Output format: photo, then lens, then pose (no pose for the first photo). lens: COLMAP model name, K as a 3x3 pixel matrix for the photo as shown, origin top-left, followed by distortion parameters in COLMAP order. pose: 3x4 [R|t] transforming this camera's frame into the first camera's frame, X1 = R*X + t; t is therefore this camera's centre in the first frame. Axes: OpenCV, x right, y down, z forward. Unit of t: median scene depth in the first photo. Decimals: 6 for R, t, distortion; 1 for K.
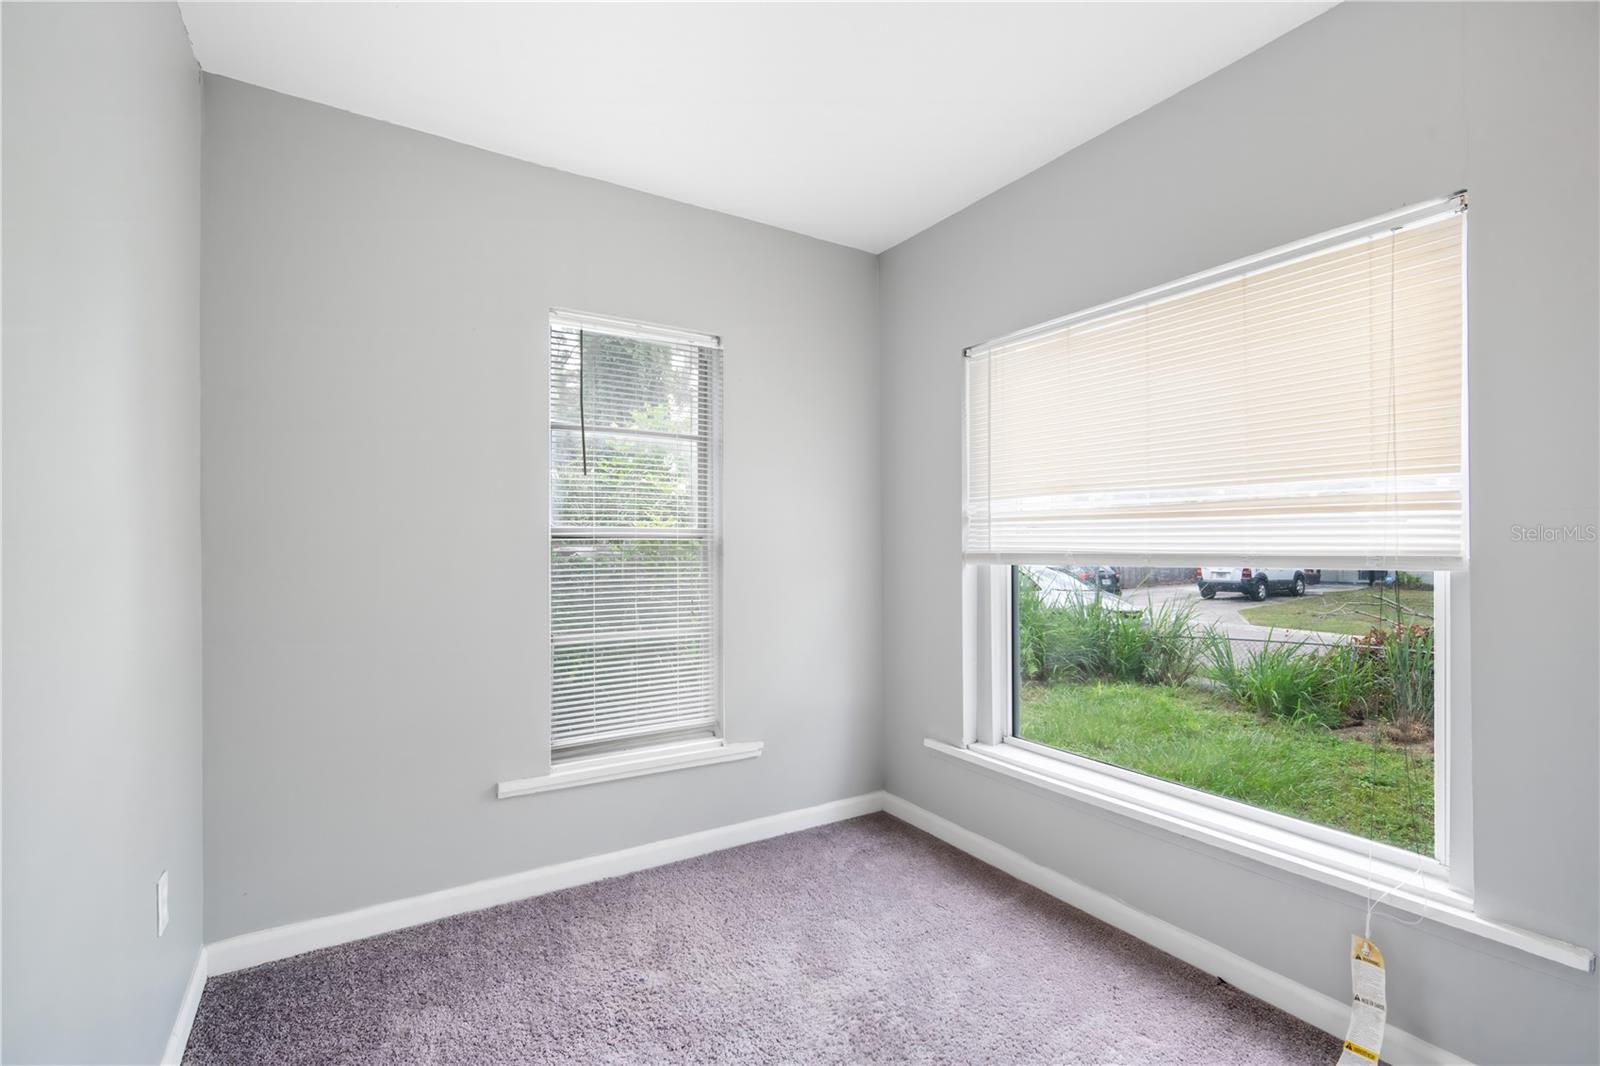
lens RADIAL K [[698.7, 0, 802.5], [0, 698.7, 524.4], [0, 0, 1]] dist [-0.005808, 0.000189]
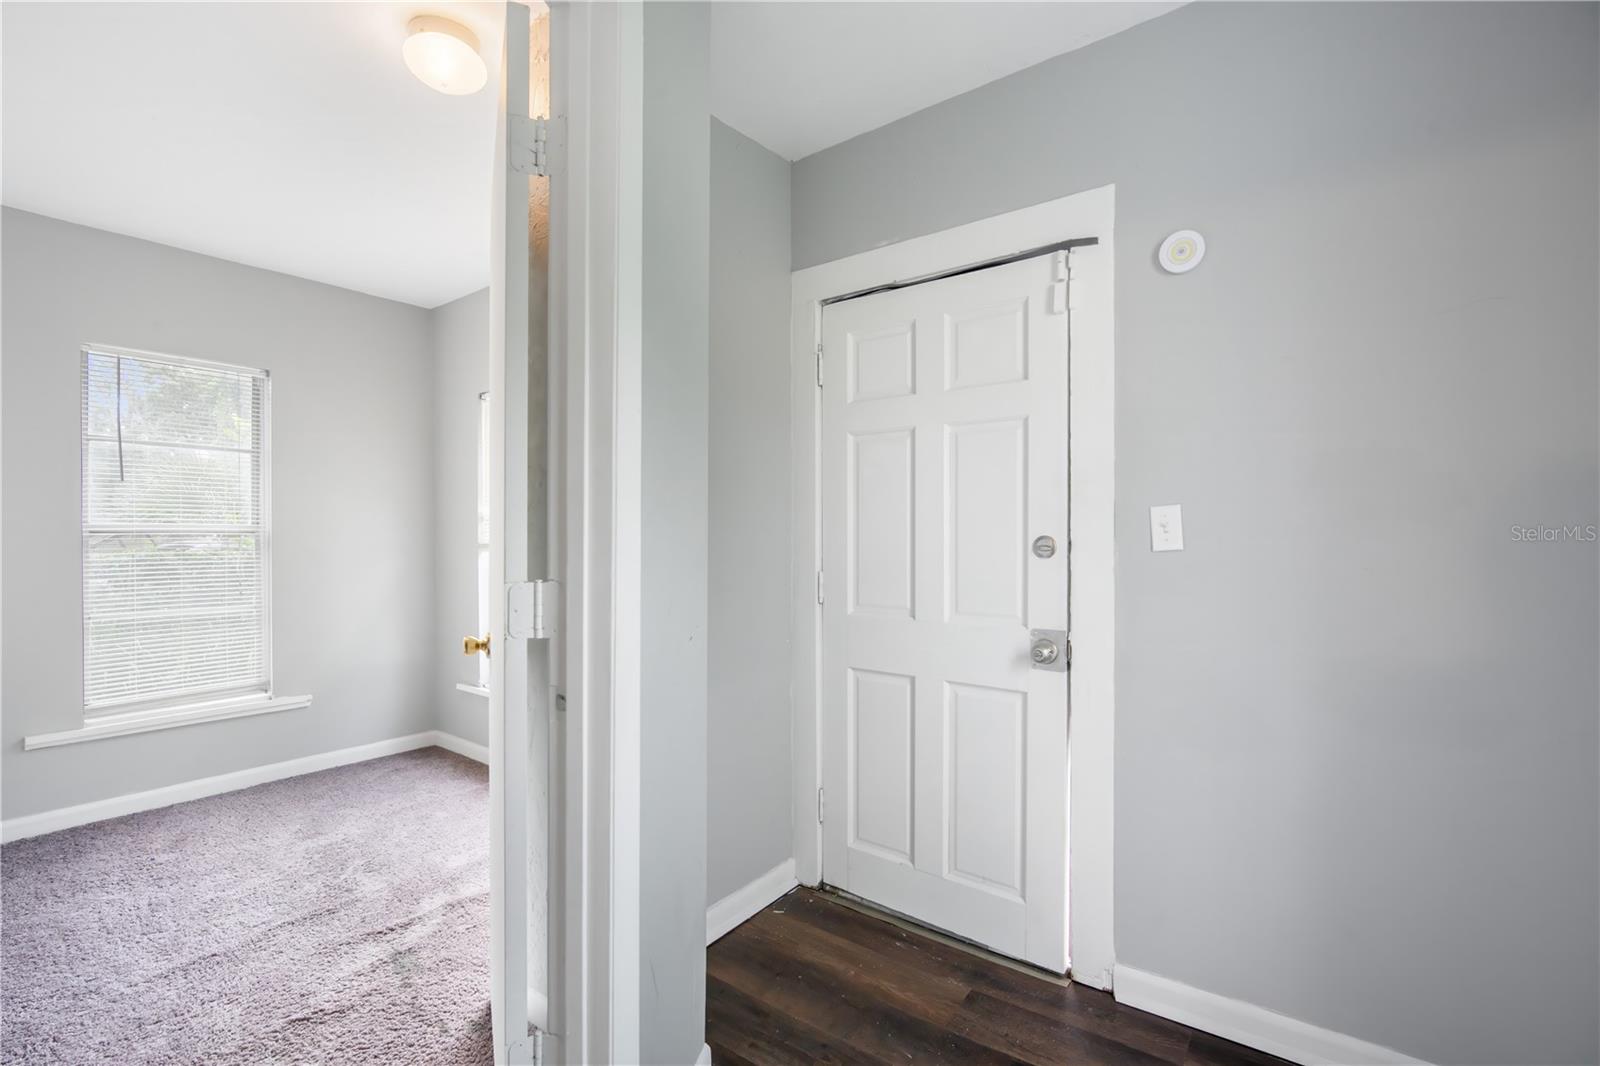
lens RADIAL K [[698.7, 0, 802.5], [0, 698.7, 524.4], [0, 0, 1]] dist [-0.005808, 0.000189]
pose [[0.935429, 0.008251, 0.353417, 0.335856], [-0.011415, 0.999911, 0.006870, -0.014791], [-0.353329, -0.010461, 0.935441, -0.502035]]
